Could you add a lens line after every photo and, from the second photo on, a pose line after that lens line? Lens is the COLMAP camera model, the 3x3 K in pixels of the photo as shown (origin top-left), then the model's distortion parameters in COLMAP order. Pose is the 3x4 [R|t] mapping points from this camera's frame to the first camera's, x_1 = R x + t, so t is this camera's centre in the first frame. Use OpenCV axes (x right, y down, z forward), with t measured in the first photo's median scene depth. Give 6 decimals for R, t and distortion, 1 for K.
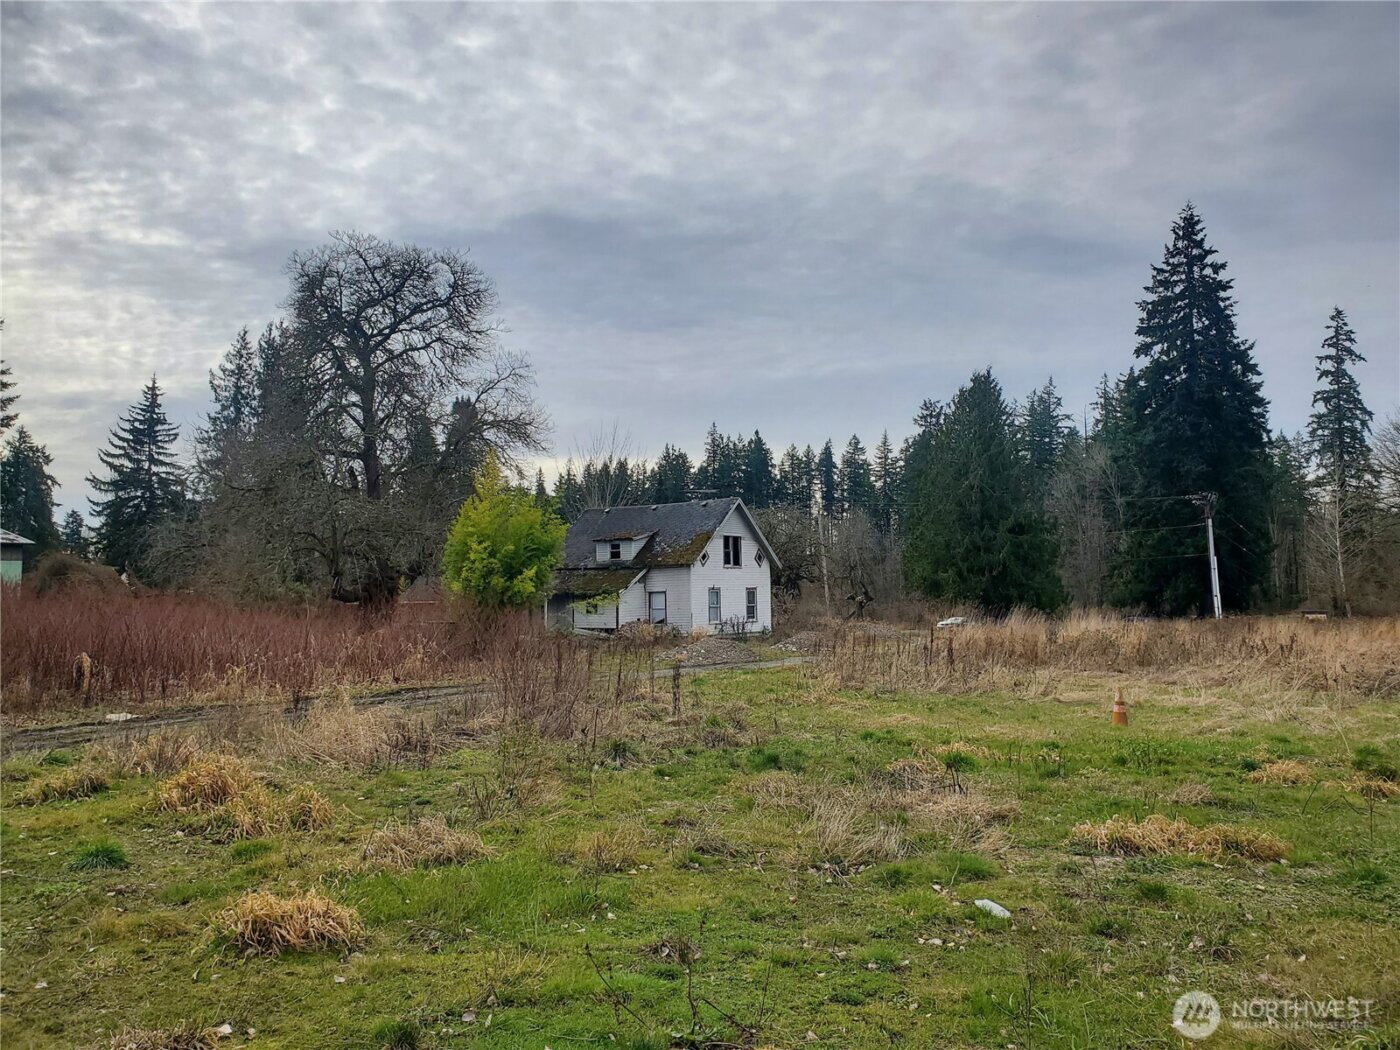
lens RADIAL K [[1316.2, 0, 706.0], [0, 1316.2, 484.4], [0, 0, 1]] dist [0.190358, -0.004186]
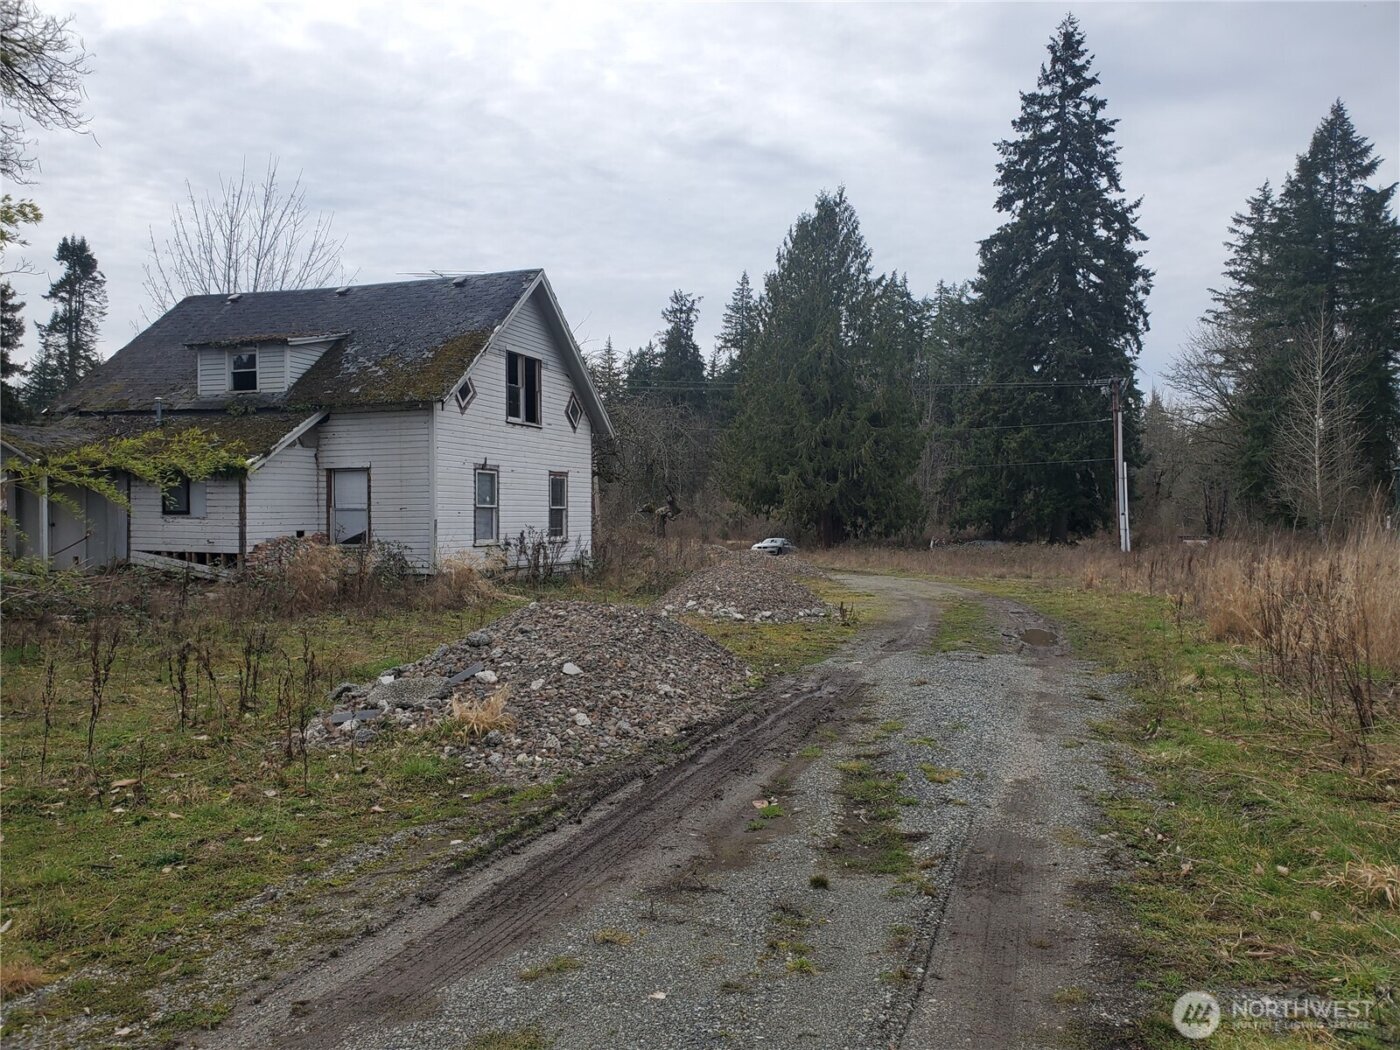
lens RADIAL K [[1045.1, 0, 703.1], [0, 1045.1, 544.0], [0, 0, 1]] dist [0.028864, -0.004818]
pose [[0.958844, 0.016675, 0.283443, -0.016010], [-0.046825, 0.993892, 0.099930, 0.046586], [-0.280045, -0.109089, 0.953768, 0.452801]]
